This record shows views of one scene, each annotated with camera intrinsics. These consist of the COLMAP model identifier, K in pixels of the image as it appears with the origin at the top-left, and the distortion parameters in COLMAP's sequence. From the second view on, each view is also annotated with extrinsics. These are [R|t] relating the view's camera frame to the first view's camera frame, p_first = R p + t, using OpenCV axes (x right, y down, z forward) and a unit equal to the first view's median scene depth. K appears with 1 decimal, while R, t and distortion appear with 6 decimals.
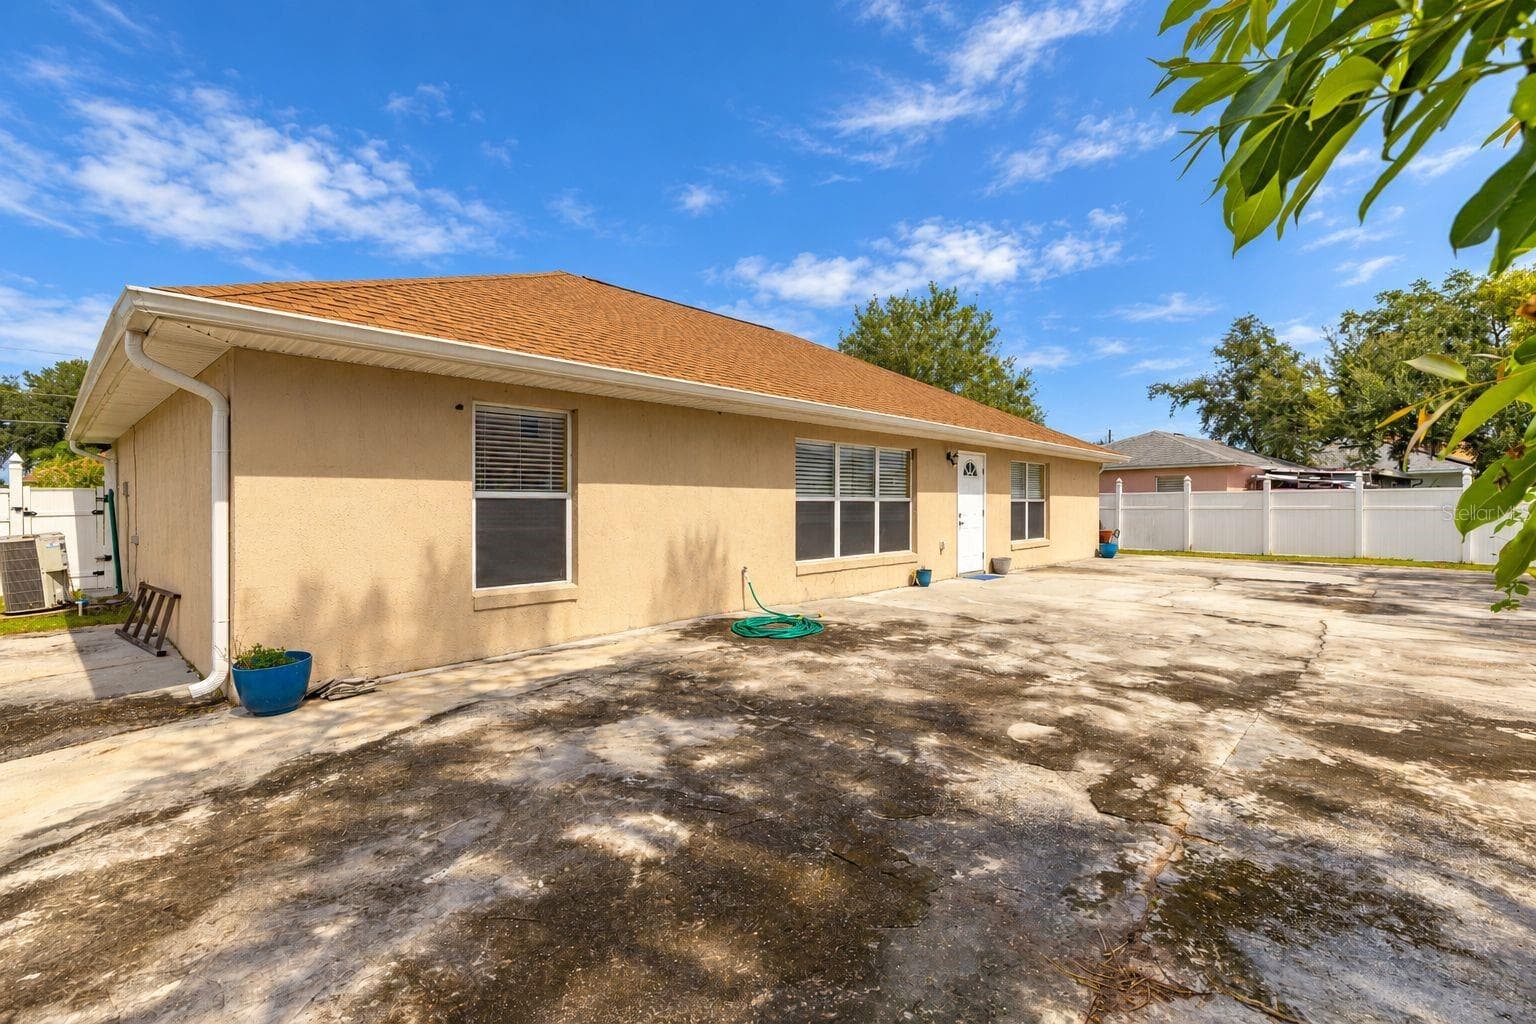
lens RADIAL K [[684.1, 0, 775.4], [0, 684.1, 515.6], [0, 0, 1]] dist [0.002641, -0.000018]
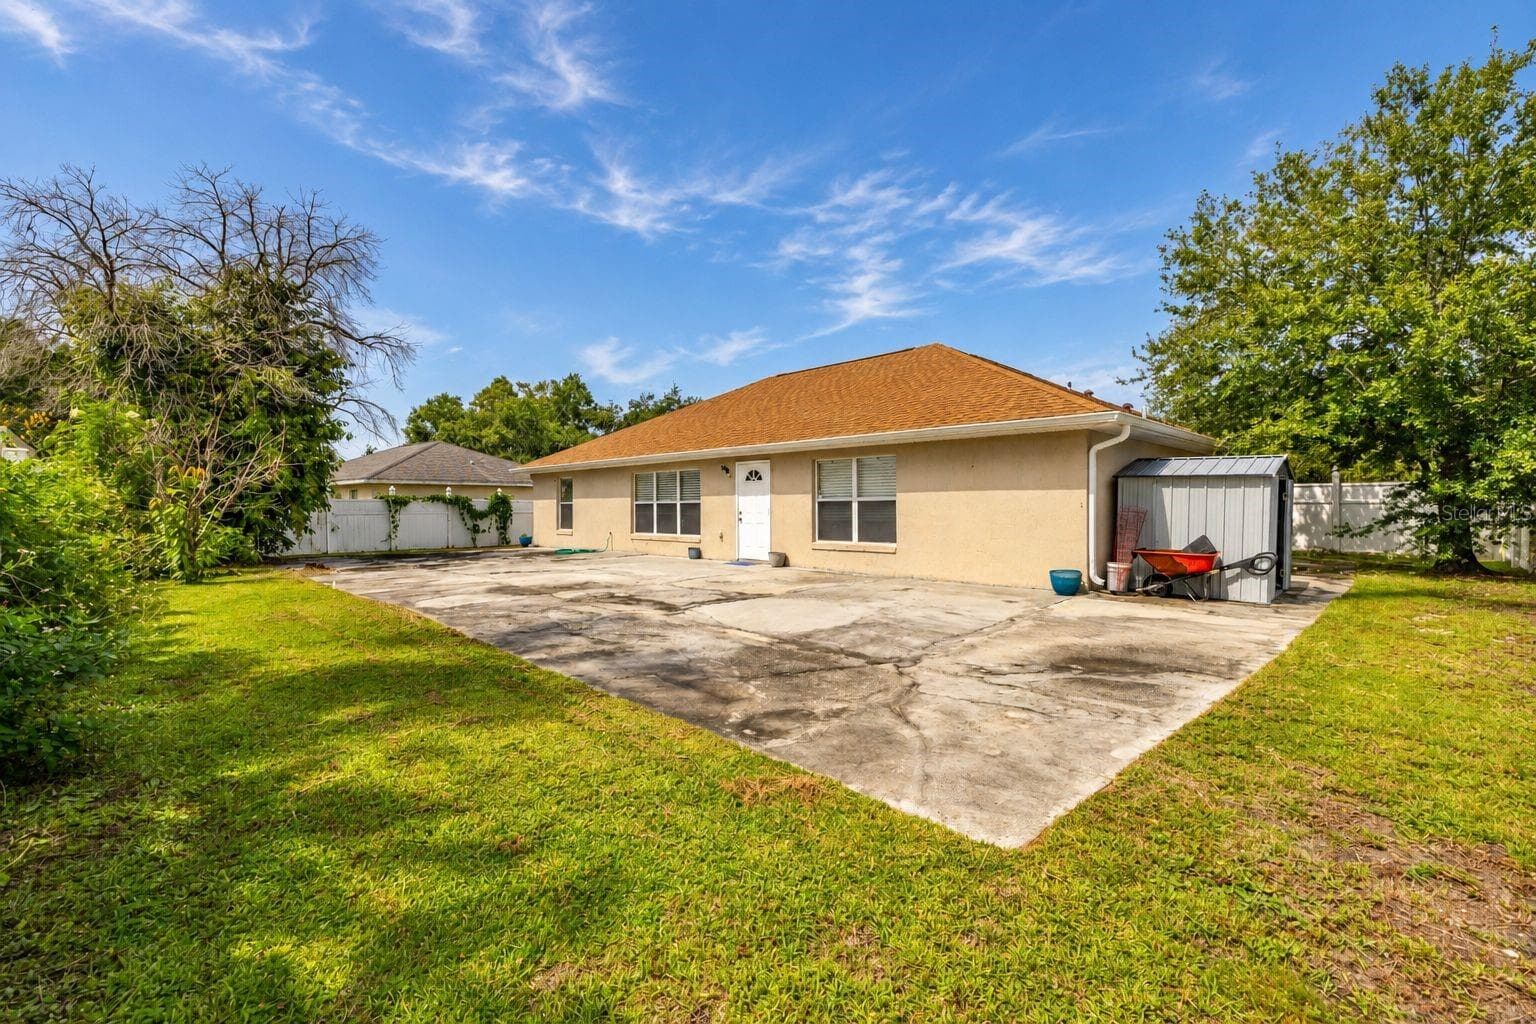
lens RADIAL K [[644.0, 0, 765.6], [0, 644.0, 507.8], [0, 0, 1]] dist [0.001229, 0.000224]
pose [[-0.036456, 0.001643, -0.999334, 1.362199], [-0.013484, 0.999907, 0.002136, -0.012125], [0.999244, 0.013553, -0.036430, 1.014656]]
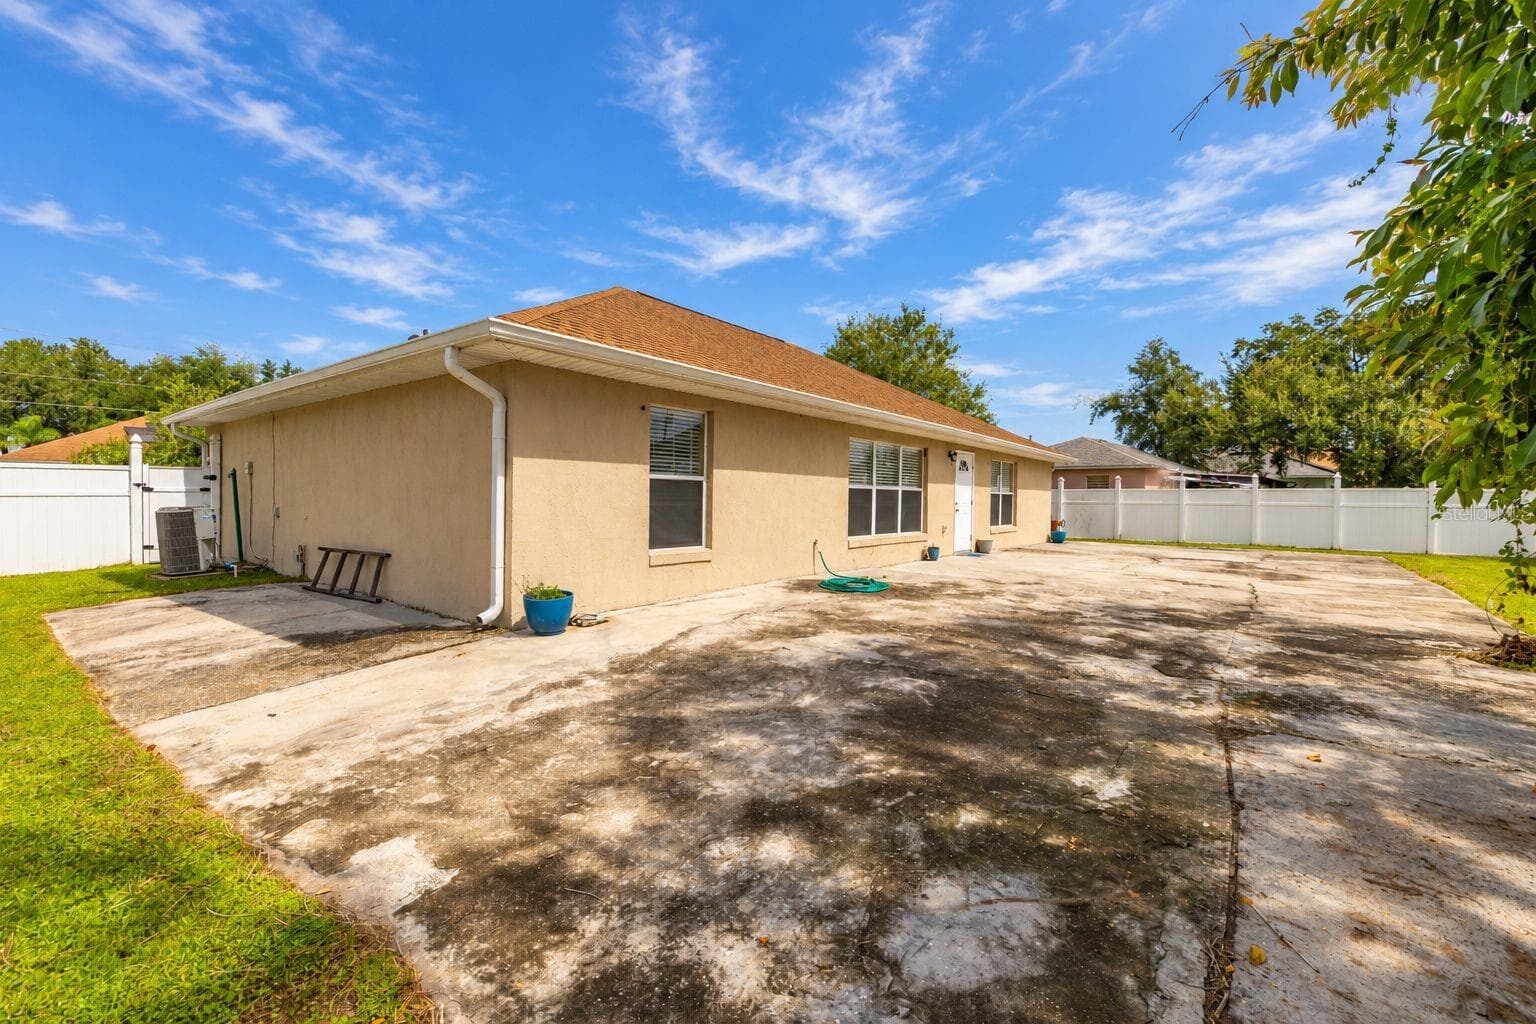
lens RADIAL K [[647.1, 0, 771.1], [0, 647.1, 514.2], [0, 0, 1]] dist [0.001509, 0.000295]
pose [[0.996278, 0.012952, 0.085214, -0.143781], [-0.013688, 0.999874, 0.008050, 0.012807], [-0.085099, -0.009187, 0.996330, -0.106283]]
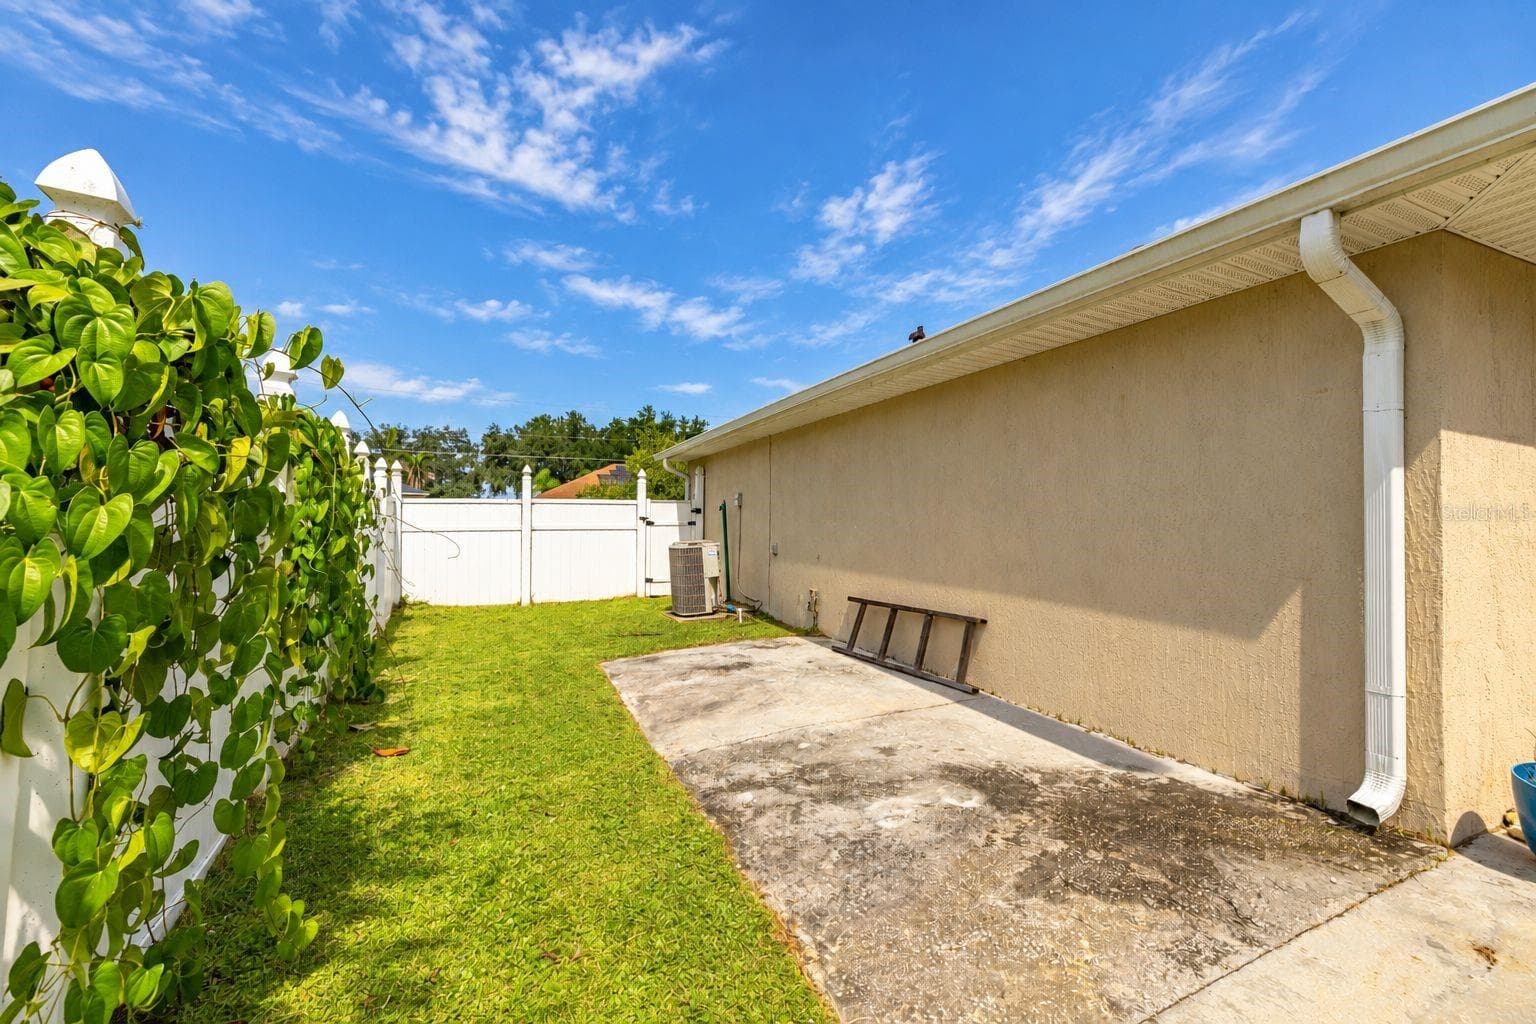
lens RADIAL K [[647.1, 0, 771.1], [0, 647.1, 514.2], [0, 0, 1]] dist [0.001509, 0.000295]
pose [[0.912620, 0.006630, -0.408756, -0.393380], [-0.021622, 0.999252, -0.032067, 0.010353], [0.408238, 0.038103, 0.912080, 0.096470]]
